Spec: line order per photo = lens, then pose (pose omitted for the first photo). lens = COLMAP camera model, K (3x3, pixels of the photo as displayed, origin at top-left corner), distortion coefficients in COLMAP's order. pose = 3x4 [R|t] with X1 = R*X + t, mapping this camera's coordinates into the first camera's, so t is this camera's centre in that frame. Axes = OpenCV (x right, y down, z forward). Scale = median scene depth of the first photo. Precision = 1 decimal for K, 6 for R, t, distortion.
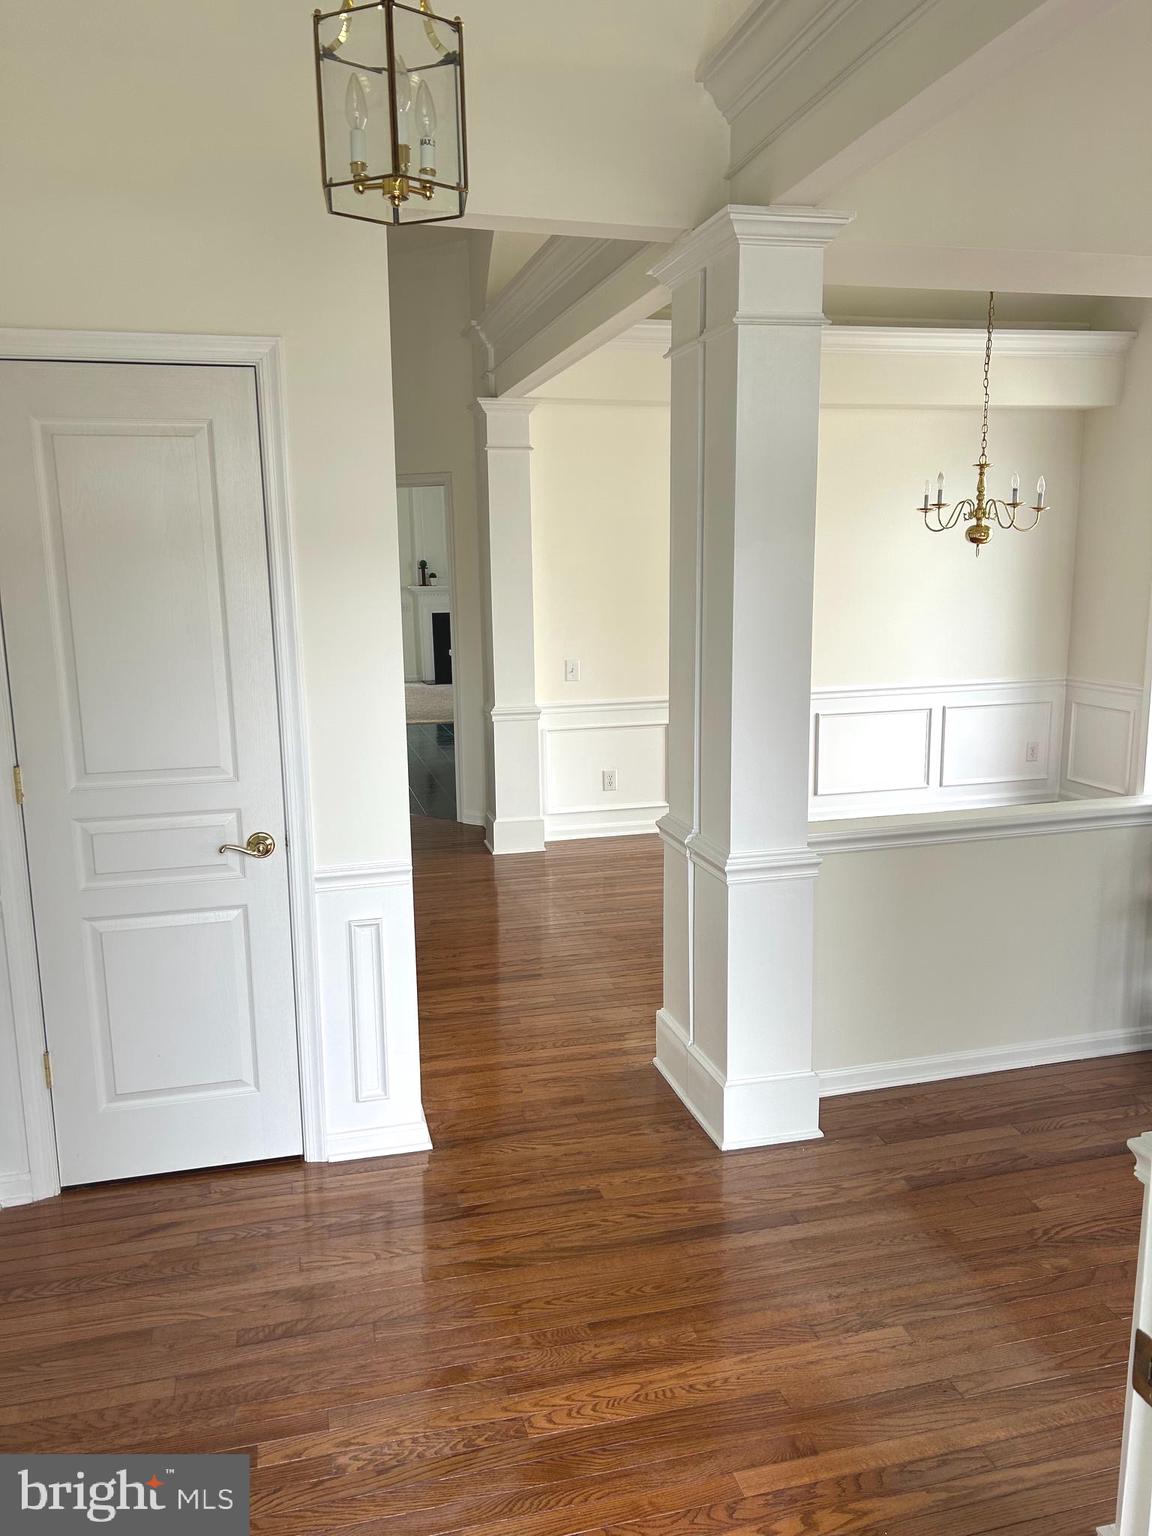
lens RADIAL K [[1150.1, 0, 576.0], [0, 1150.1, 768.0], [0, 0, 1]] dist [0.002183, 0.001039]
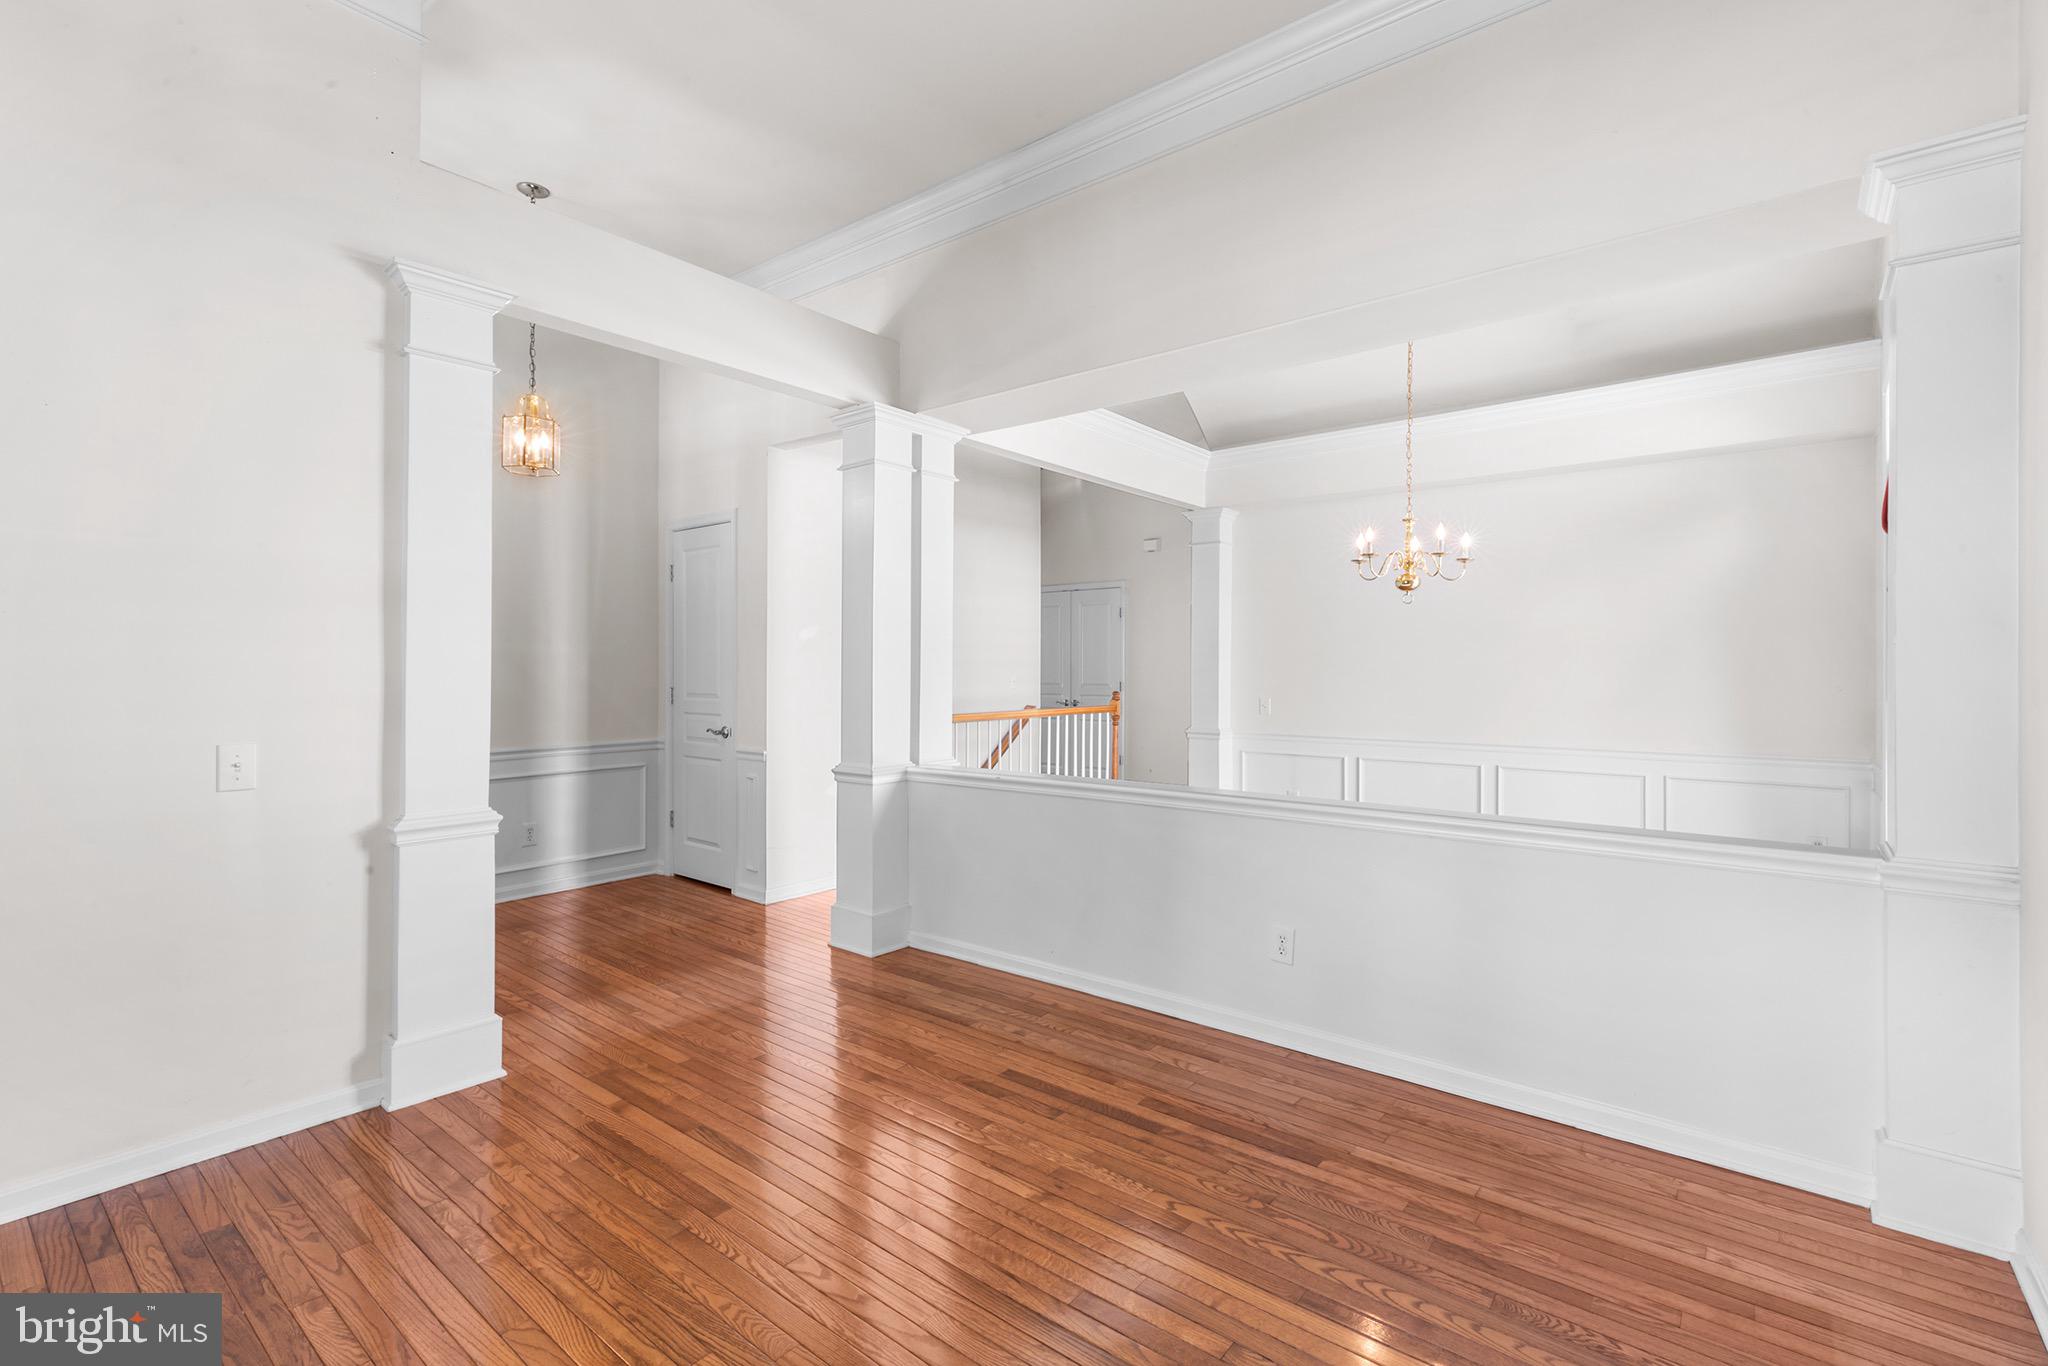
lens RADIAL K [[921.0, 0, 1025.7], [0, 921.0, 661.0], [0, 0, 1]] dist [0.004081, 0.000379]
pose [[0.600513, 0.013759, -0.799497, 1.333786], [-0.153004, 0.983354, -0.098000, 0.016116], [0.784840, 0.181177, 0.592622, 0.350693]]
